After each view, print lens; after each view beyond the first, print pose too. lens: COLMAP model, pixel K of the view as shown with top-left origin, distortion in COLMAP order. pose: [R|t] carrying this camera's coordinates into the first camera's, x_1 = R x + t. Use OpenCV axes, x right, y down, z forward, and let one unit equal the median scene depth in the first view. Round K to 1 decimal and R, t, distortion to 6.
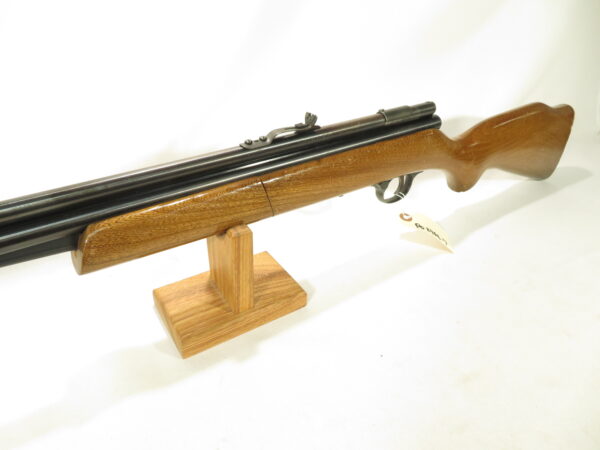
lens RADIAL K [[428.6, 0, 300.0], [0, 428.6, 225.0], [0, 0, 1]] dist [0.001392, -0.000475]
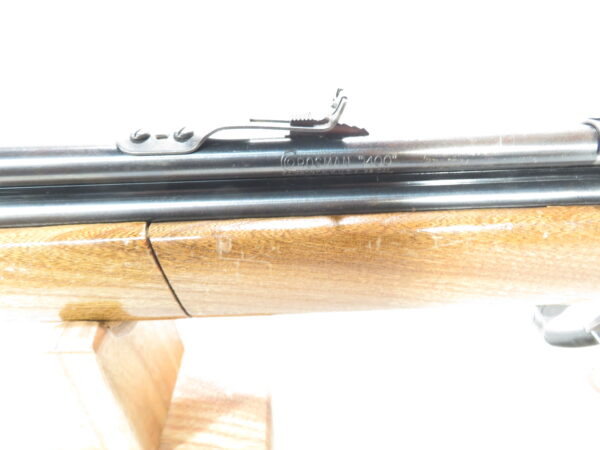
lens RADIAL K [[428.6, 0, 300.0], [0, 428.6, 225.0], [0, 0, 1]] dist [0.001392, -0.000475]
pose [[0.853029, 0.289318, -0.434323, 0.172767], [-0.266229, 0.957067, 0.114651, -0.174709], [0.448847, 0.017829, 0.893431, 0.631039]]
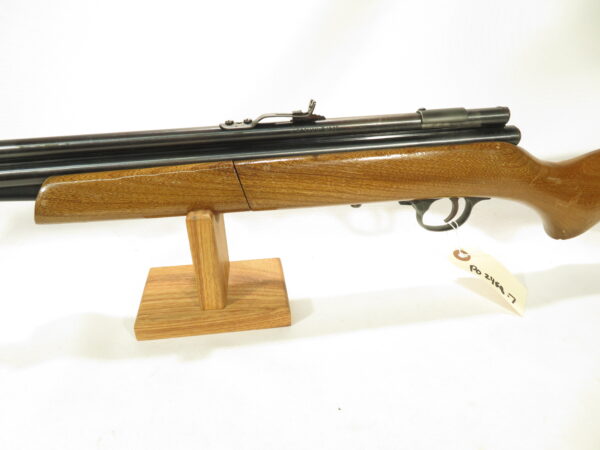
lens RADIAL K [[428.6, 0, 300.0], [0, 428.6, 225.0], [0, 0, 1]] dist [0.001392, -0.000475]
pose [[0.899076, 0.167729, -0.404388, 0.371420], [-0.200976, 0.978743, -0.040876, 0.024405], [0.388936, 0.118023, 0.913674, 0.217361]]
